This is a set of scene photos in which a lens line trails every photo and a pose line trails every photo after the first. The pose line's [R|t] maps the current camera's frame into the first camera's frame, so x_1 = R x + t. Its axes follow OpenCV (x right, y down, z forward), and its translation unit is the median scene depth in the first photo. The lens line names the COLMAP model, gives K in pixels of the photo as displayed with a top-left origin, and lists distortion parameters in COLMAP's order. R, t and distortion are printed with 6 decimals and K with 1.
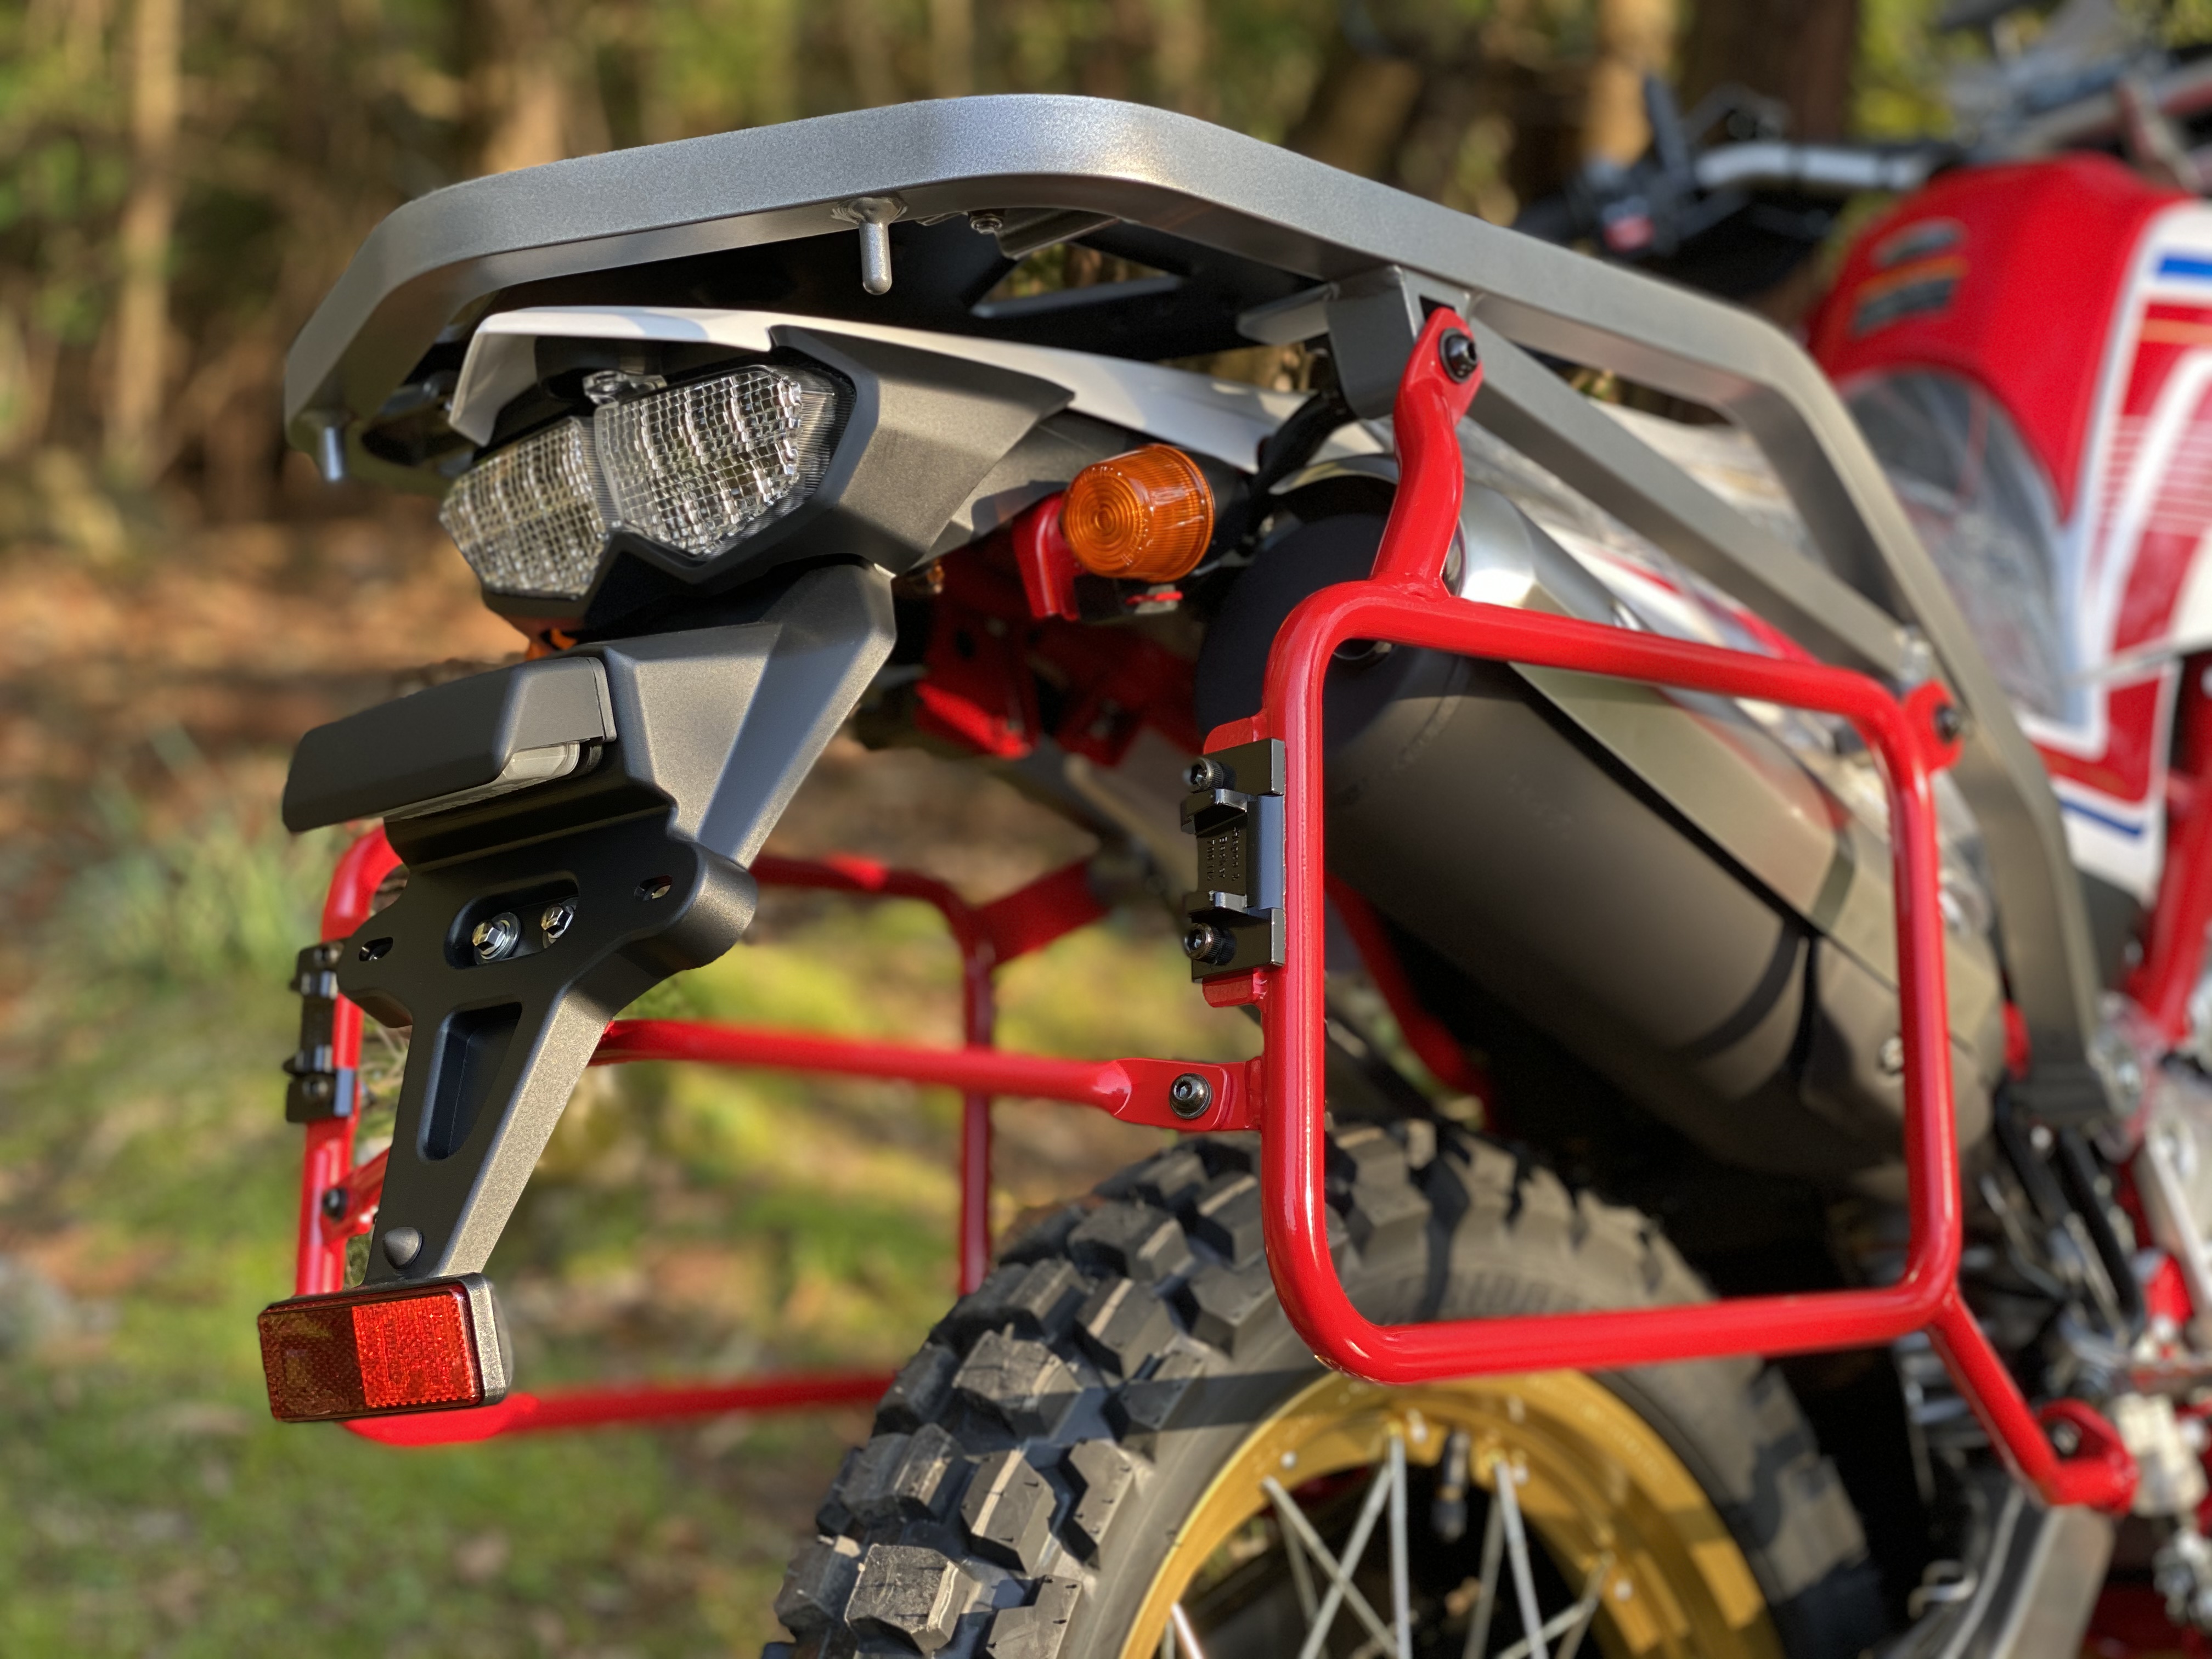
lens RADIAL K [[3355.5, 0, 1106.0], [0, 3355.5, 829.5], [0, 0, 1]] dist [0.049217, -0.024432]
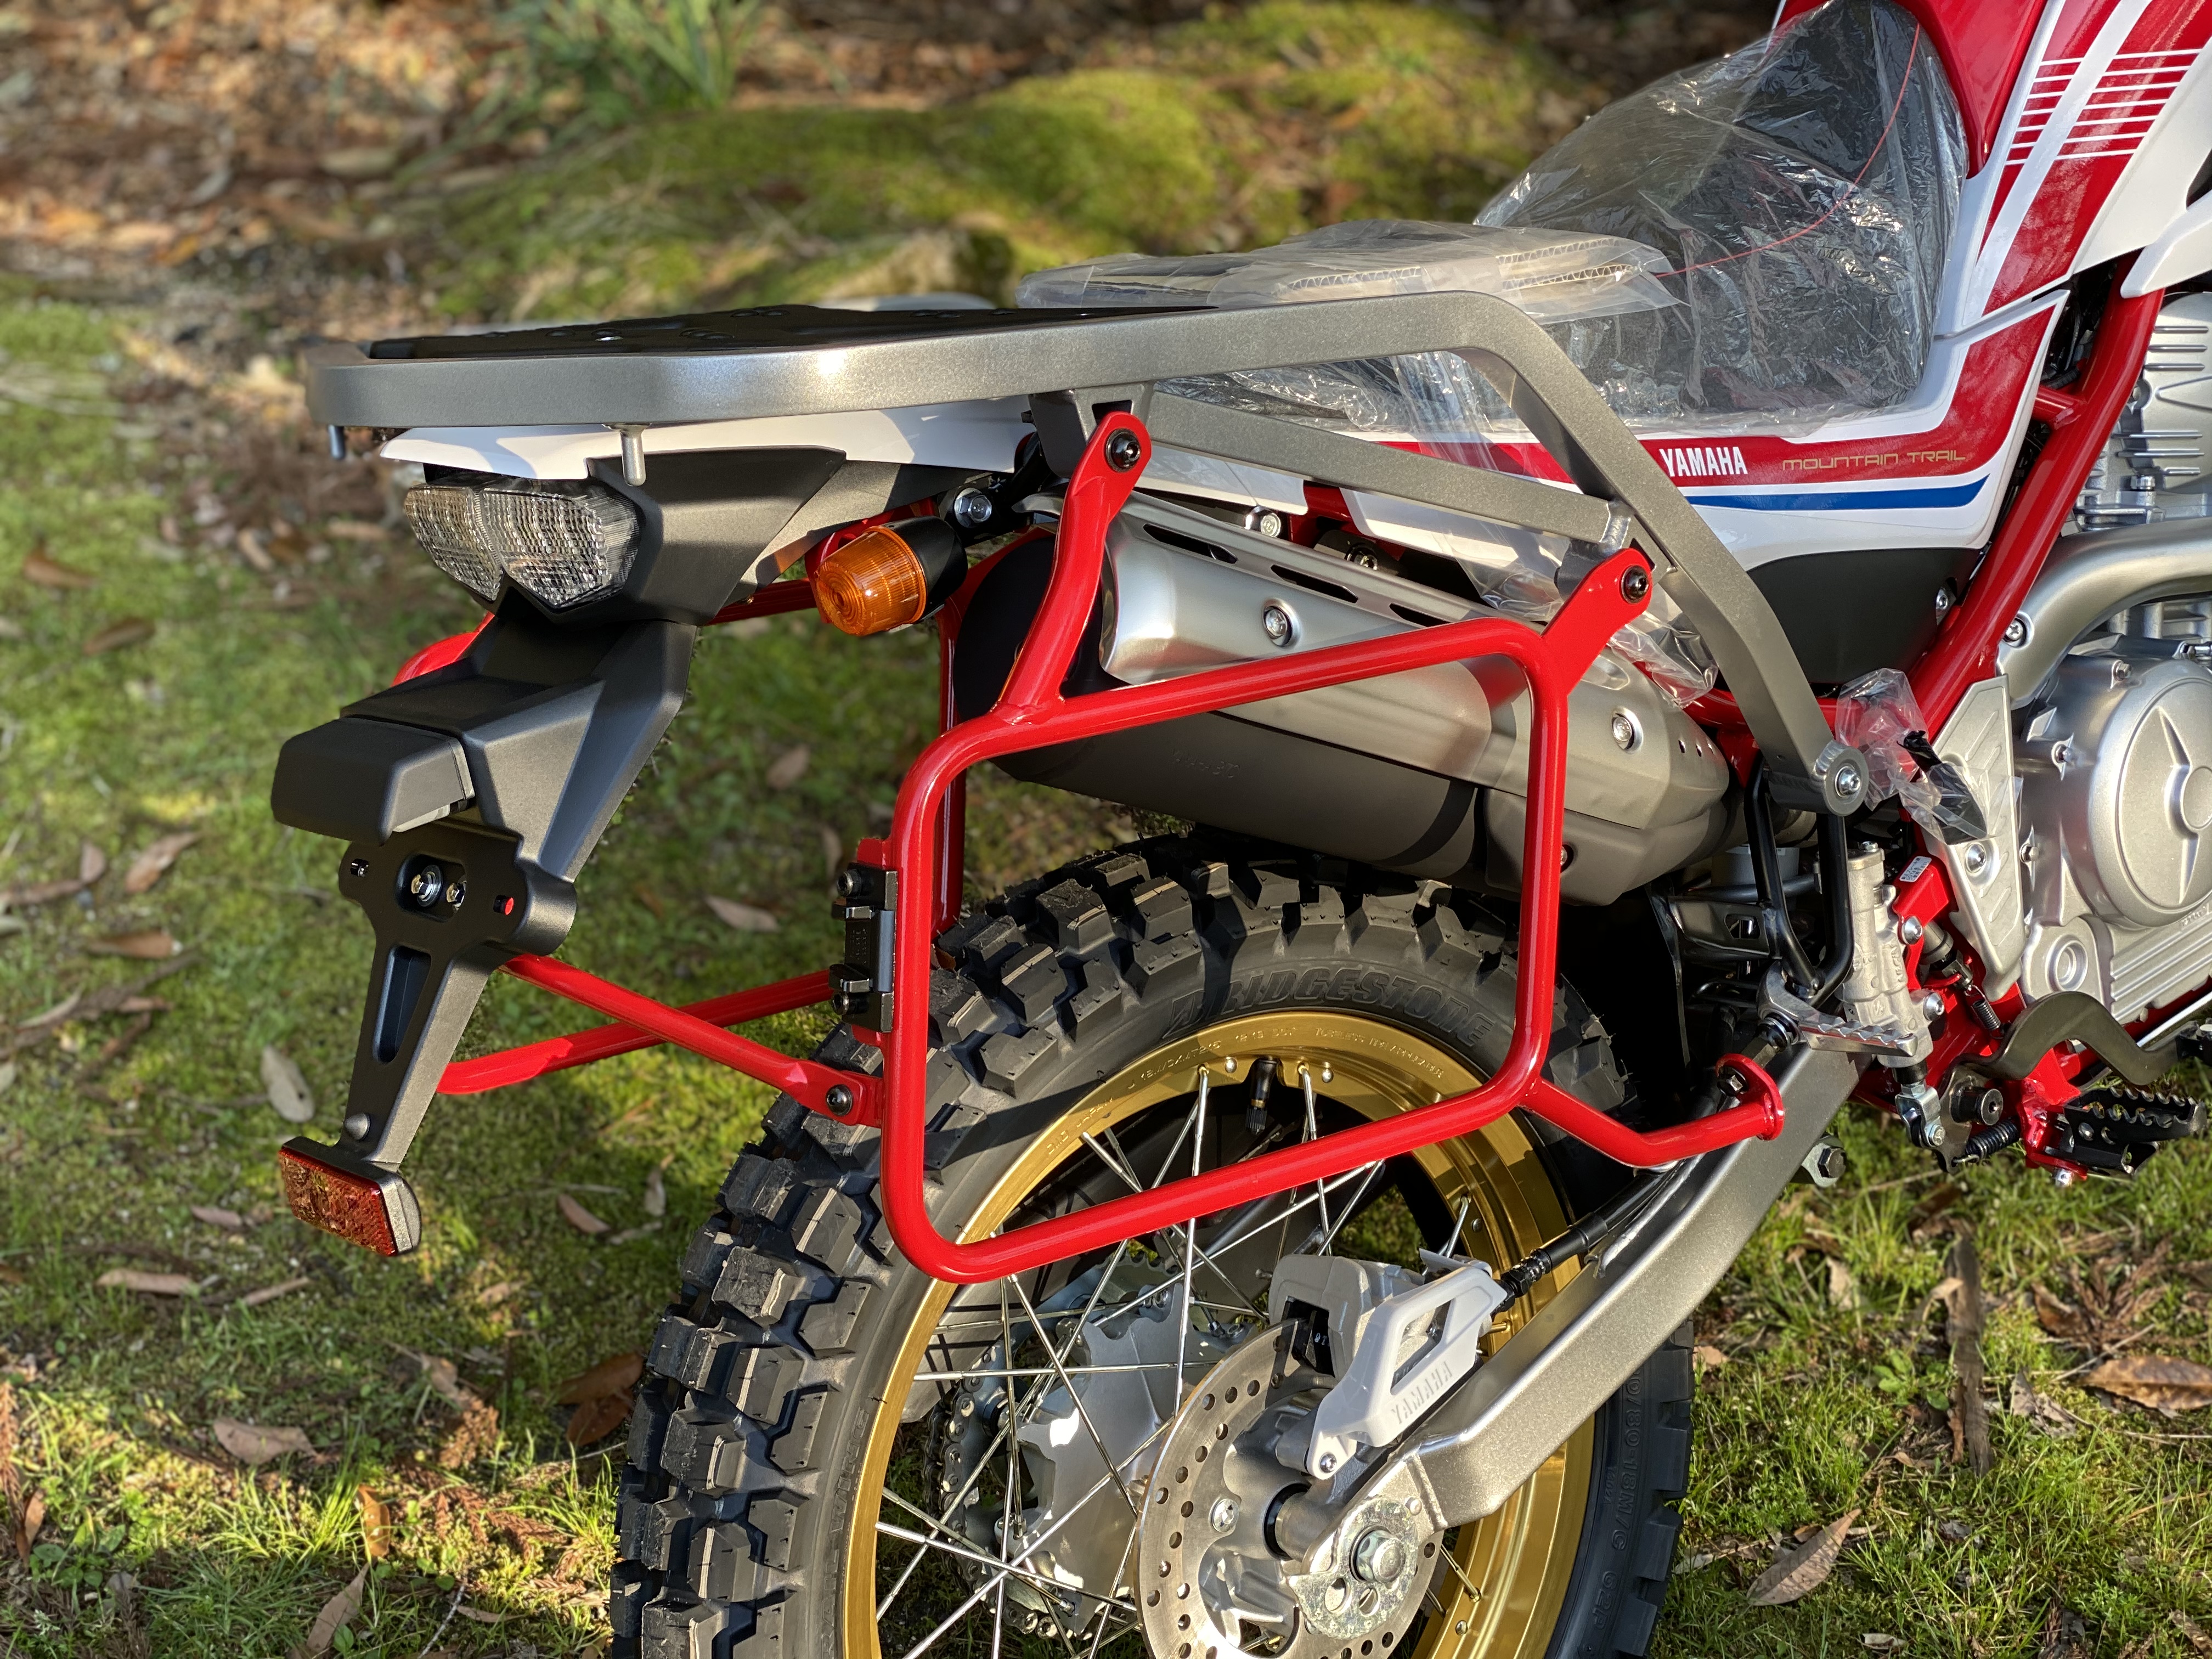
lens RADIAL K [[3355.5, 0, 1106.0], [0, 3355.5, 829.5], [0, 0, 1]] dist [0.049217, -0.024432]
pose [[0.982367, 0.049503, -0.180292, 0.339074], [0.021478, 0.928048, 0.371840, -0.487978], [0.185727, -0.369156, 0.910620, -0.224437]]
